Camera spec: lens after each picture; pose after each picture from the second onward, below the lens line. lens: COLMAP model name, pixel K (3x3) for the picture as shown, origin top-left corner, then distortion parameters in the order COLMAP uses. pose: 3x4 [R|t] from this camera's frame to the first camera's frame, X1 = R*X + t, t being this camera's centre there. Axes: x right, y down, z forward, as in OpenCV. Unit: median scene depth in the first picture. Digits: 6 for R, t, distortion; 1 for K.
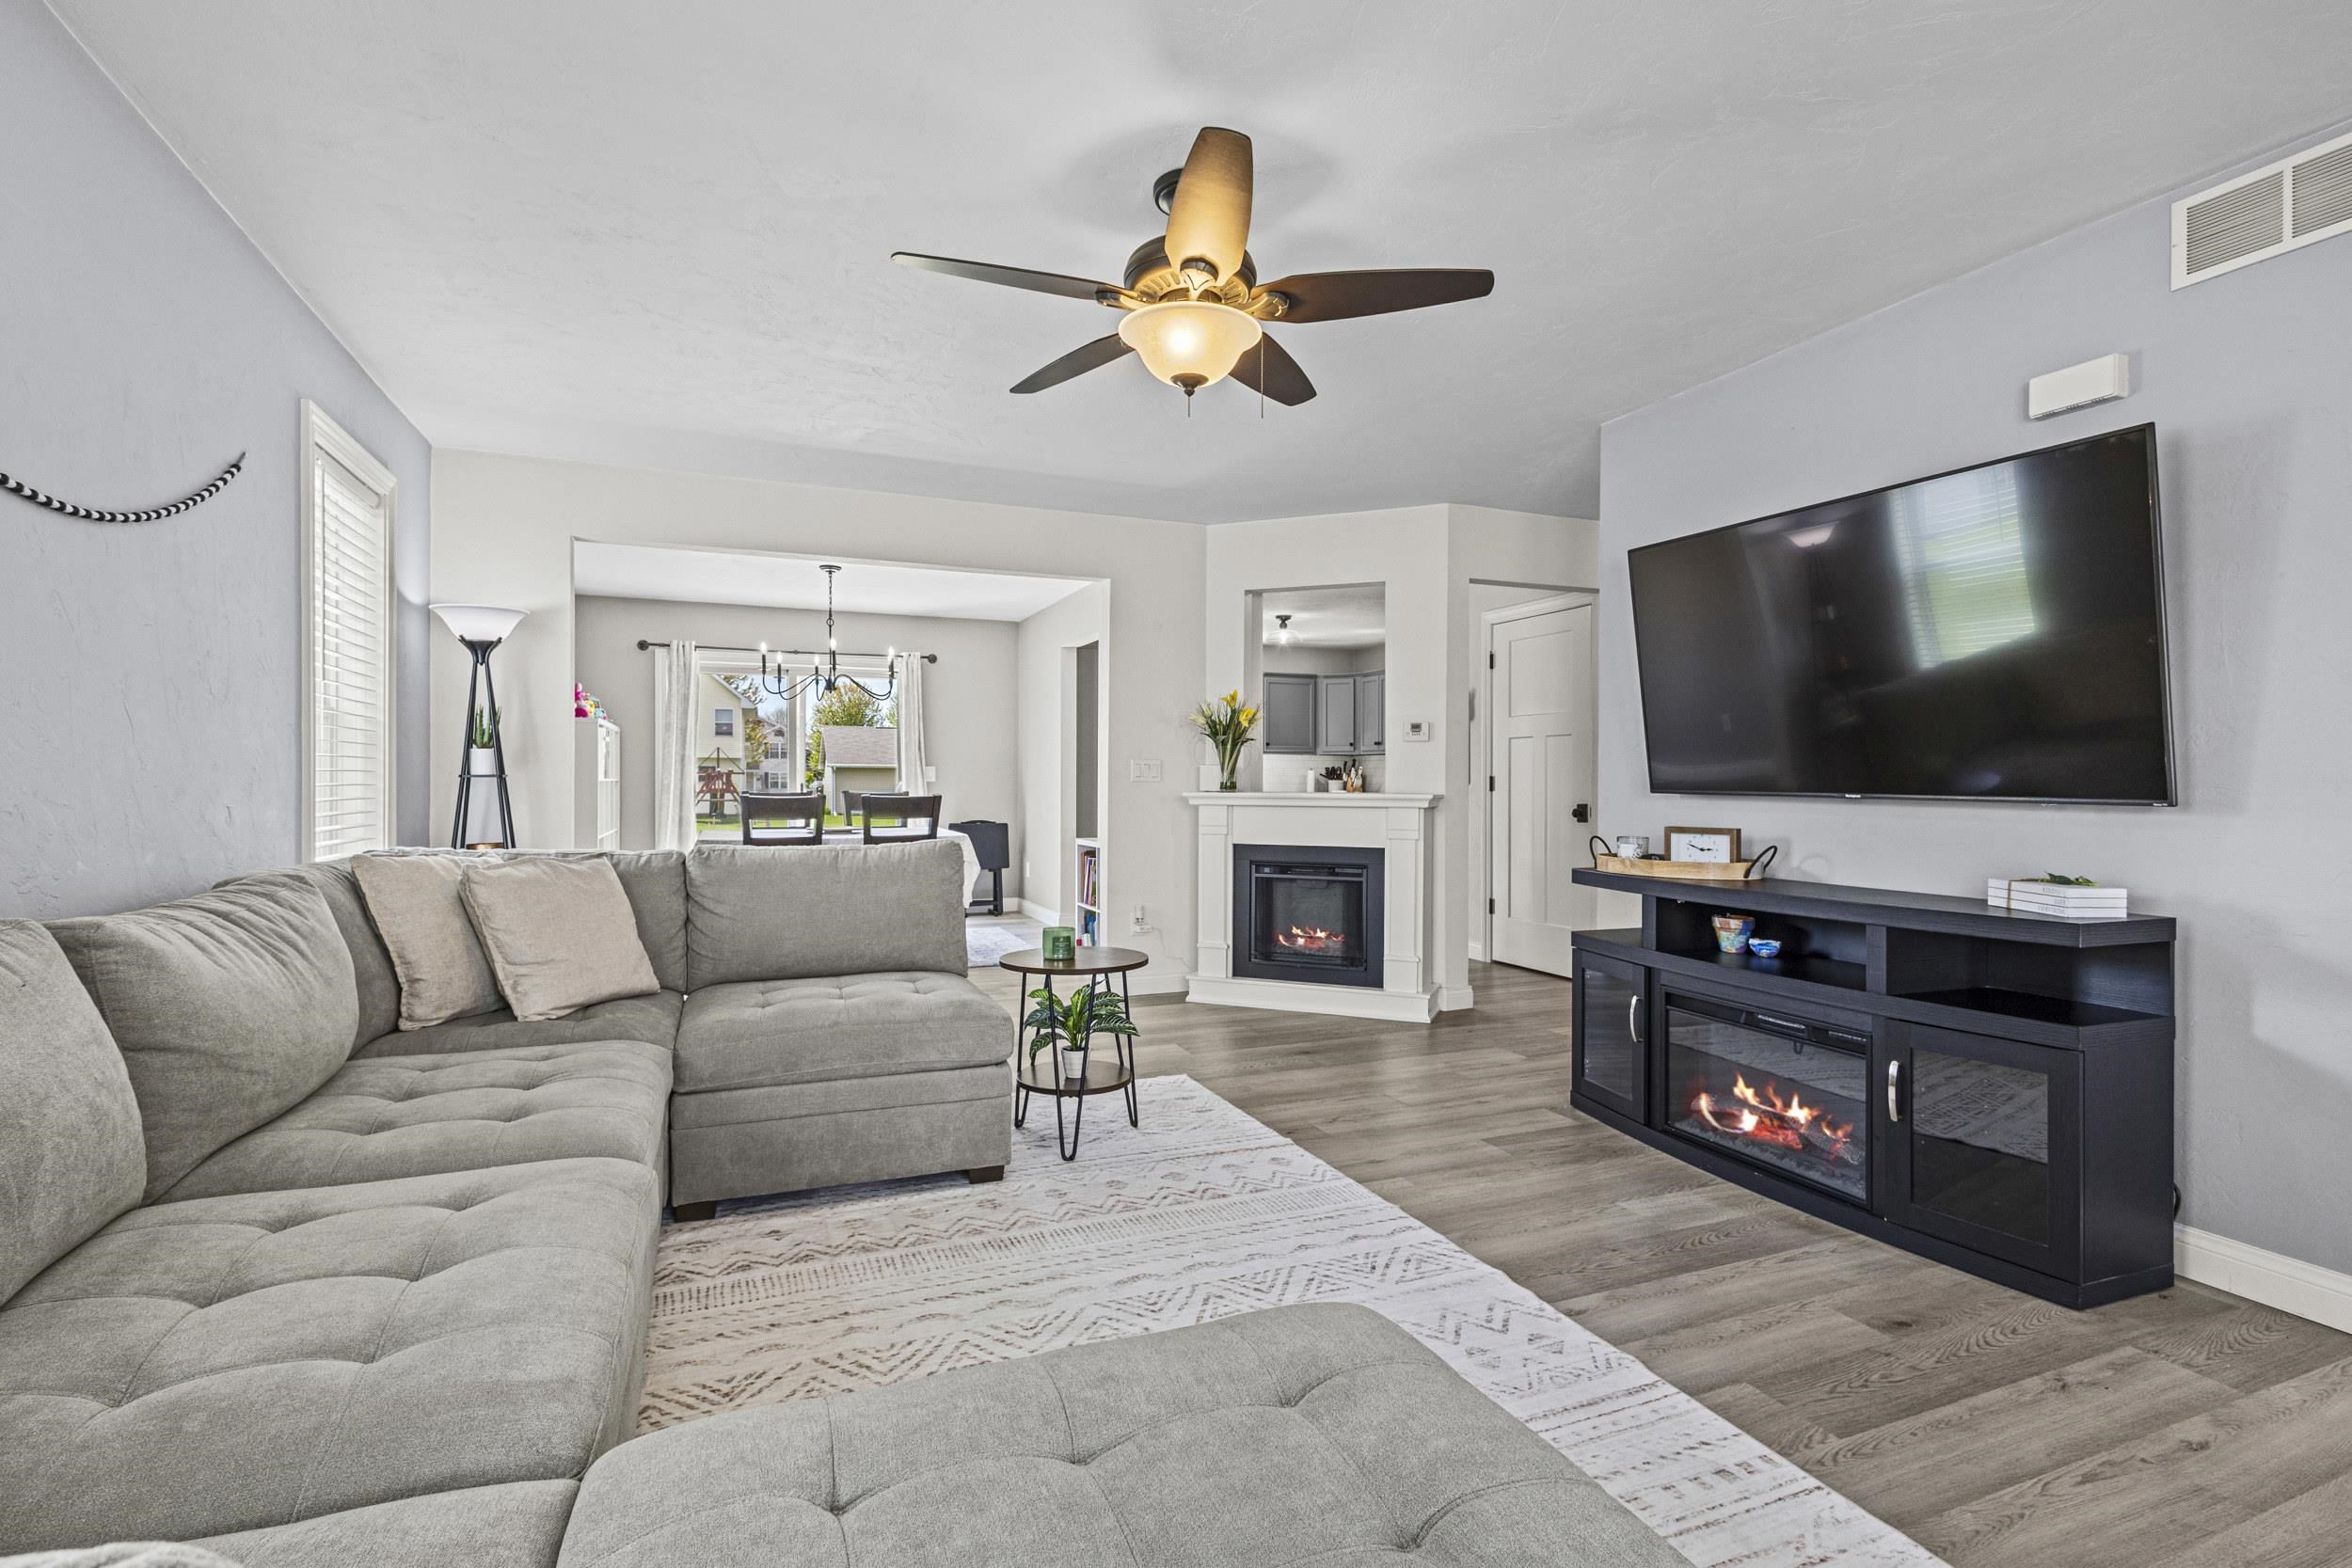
lens RADIAL K [[1082.3, 0, 1183.5], [0, 1082.3, 795.0], [0, 0, 1]] dist [0.003265, 0.000012]
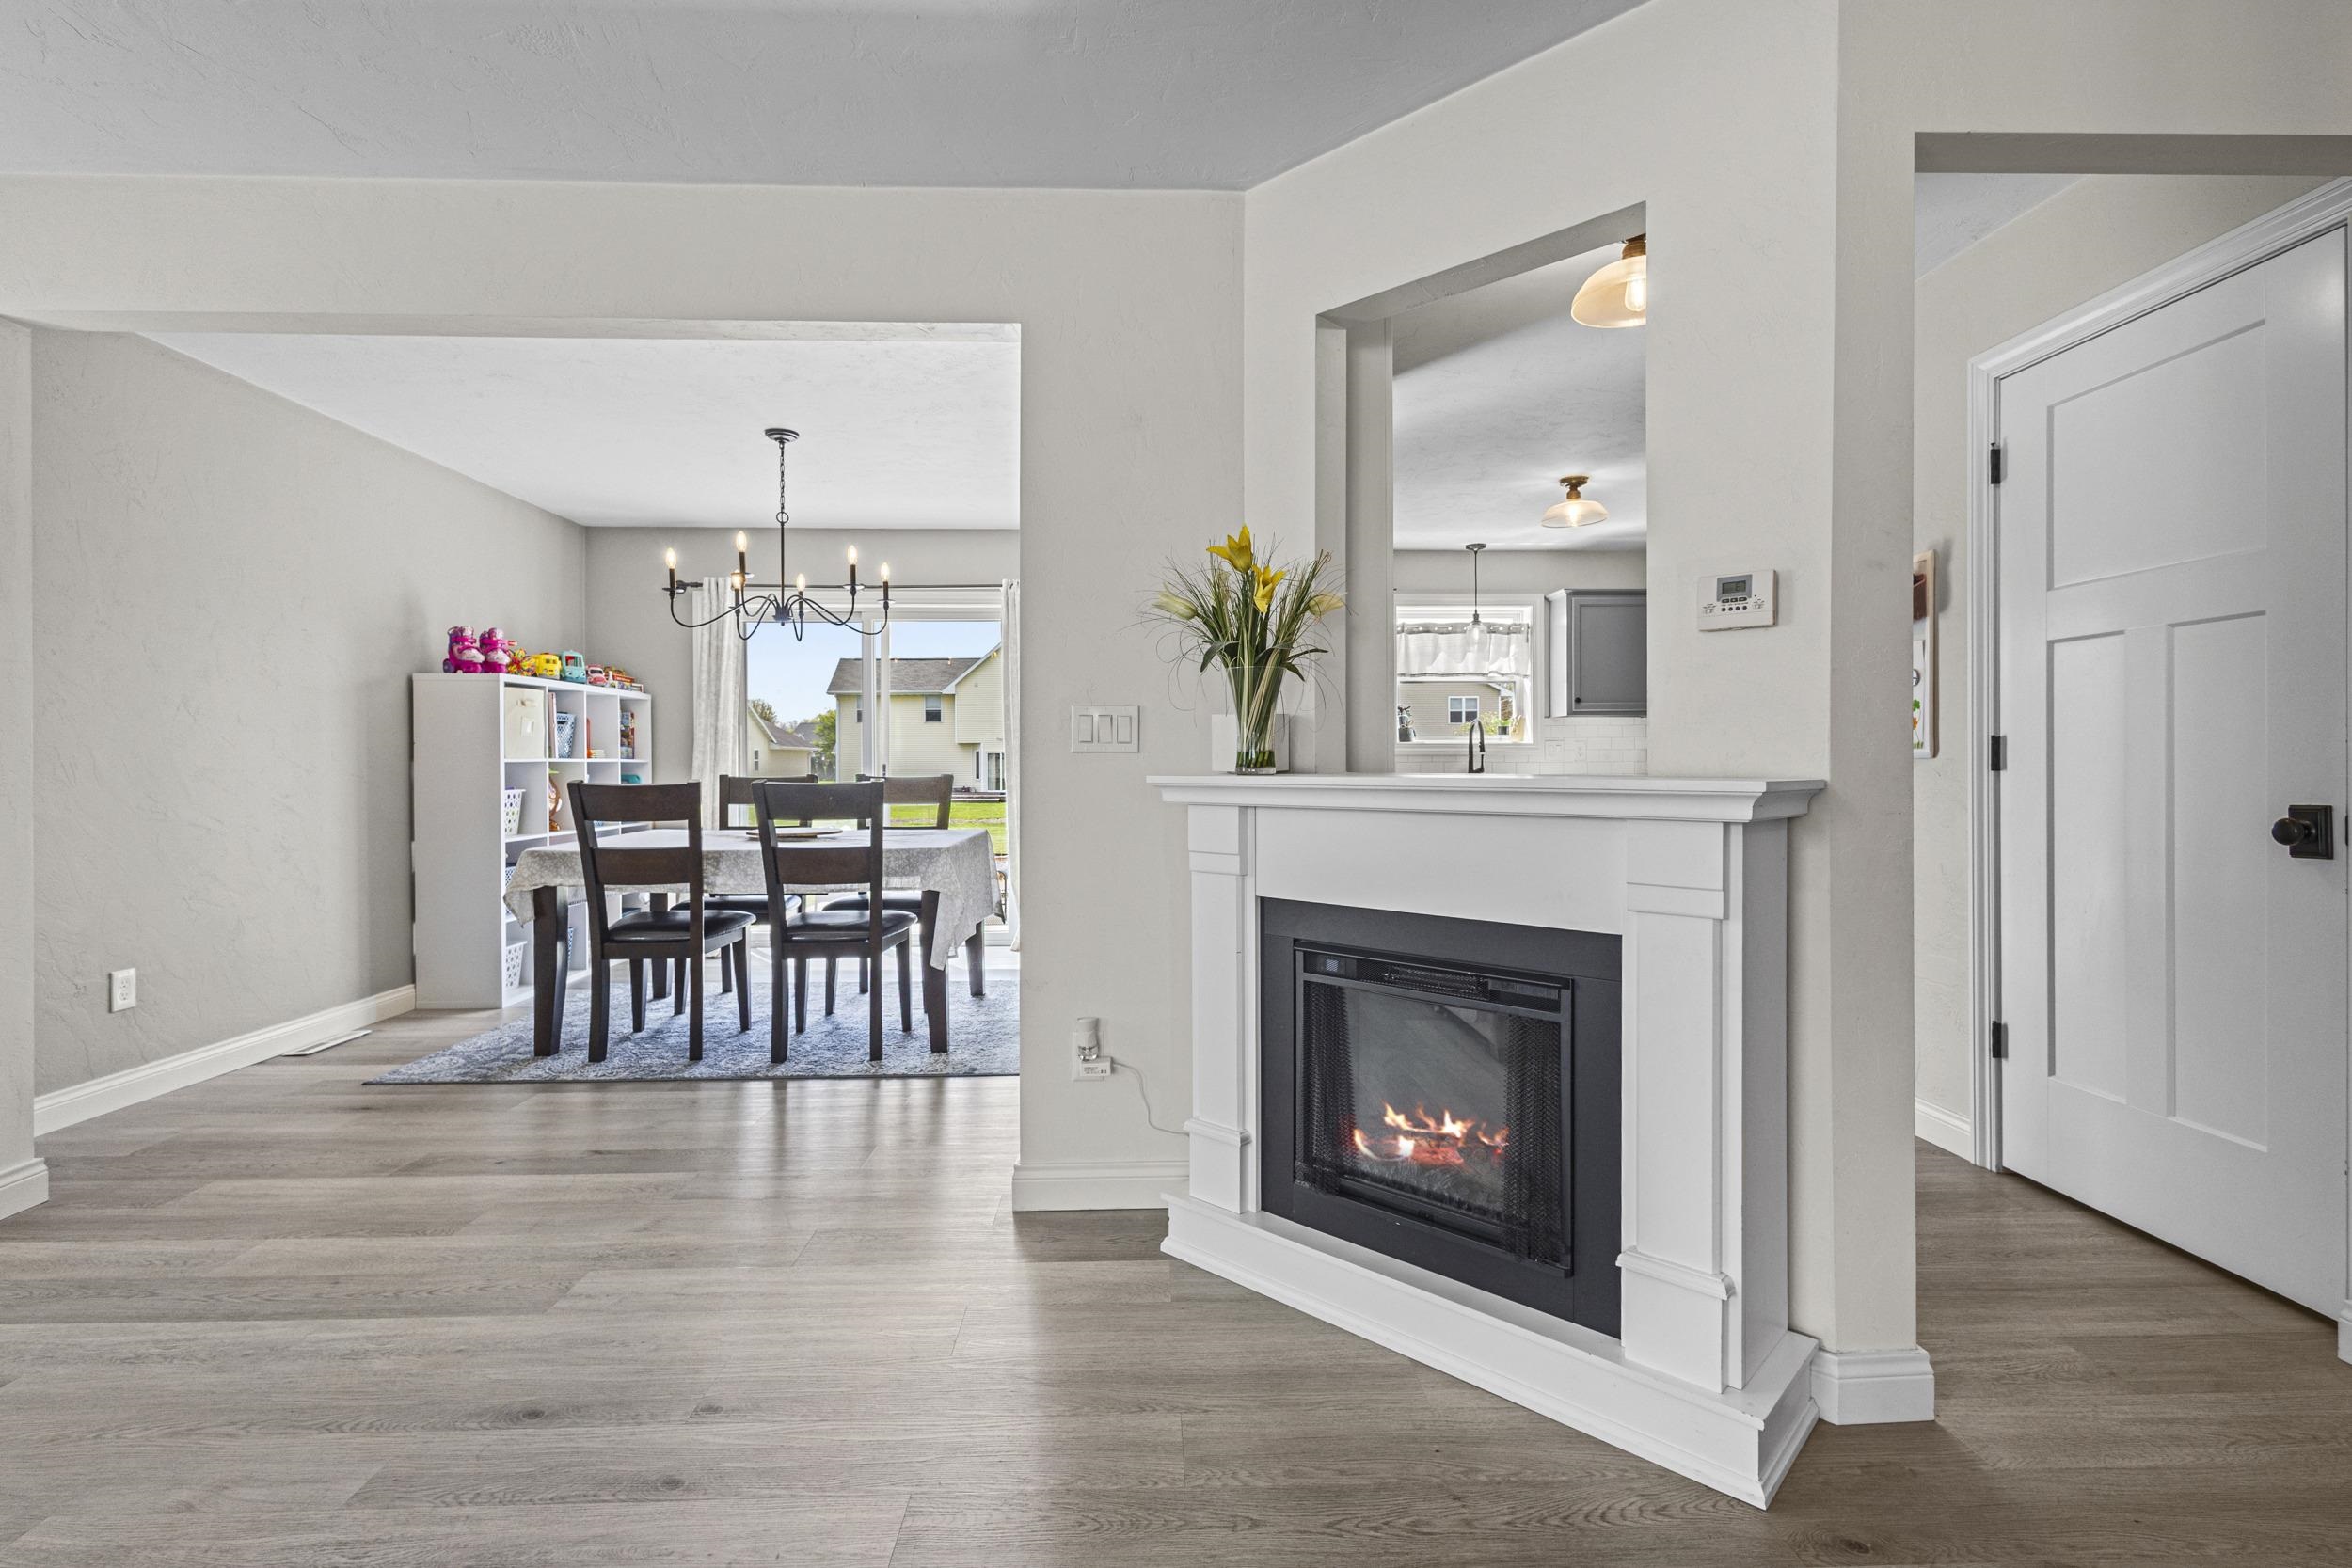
lens RADIAL K [[1082.3, 0, 1169.7], [0, 1082.3, 773.6], [0, 0, 1]] dist [0.003265, 0.000012]
pose [[0.930535, -0.002180, -0.366197, 0.166845], [0.001640, 0.999997, -0.001786, -0.002390], [0.366200, 0.001062, 0.930536, 0.585562]]
